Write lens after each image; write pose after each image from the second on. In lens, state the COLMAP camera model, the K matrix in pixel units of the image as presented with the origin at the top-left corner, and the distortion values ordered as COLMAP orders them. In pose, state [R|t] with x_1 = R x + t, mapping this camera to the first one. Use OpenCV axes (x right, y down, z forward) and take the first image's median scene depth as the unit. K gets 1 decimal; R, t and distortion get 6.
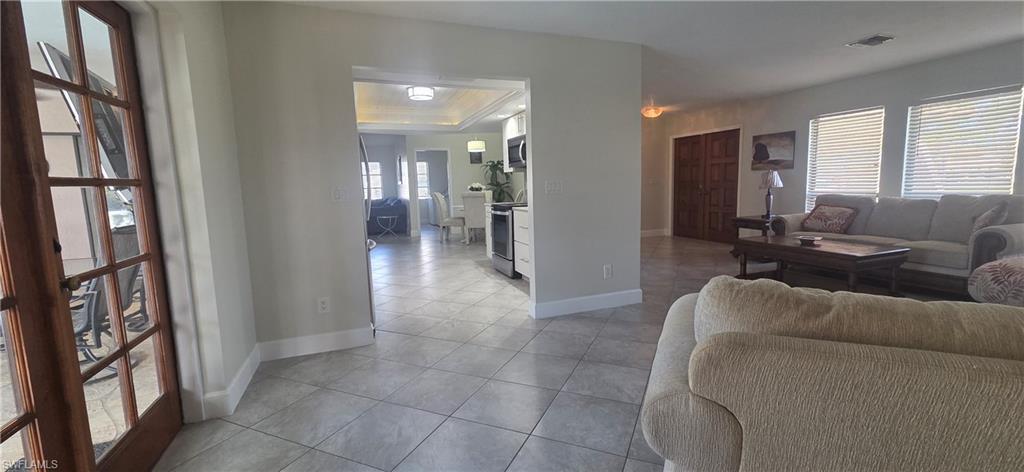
lens RADIAL K [[417.5, 0, 512.6], [0, 417.5, 236.4], [0, 0, 1]] dist [0.000290, 0.000083]
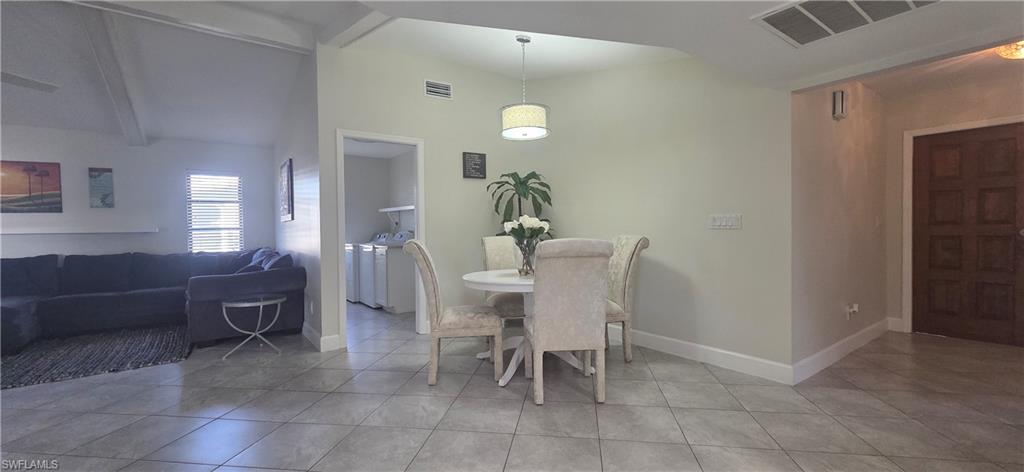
lens RADIAL K [[417.5, 0, 514.3], [0, 417.5, 234.3], [0, 0, 1]] dist [0.000290, 0.000083]
pose [[0.960608, 0.008321, 0.277783, -0.181511], [0.022353, 0.993999, -0.107077, -0.064561], [-0.277007, 0.109069, 0.954658, 0.574714]]
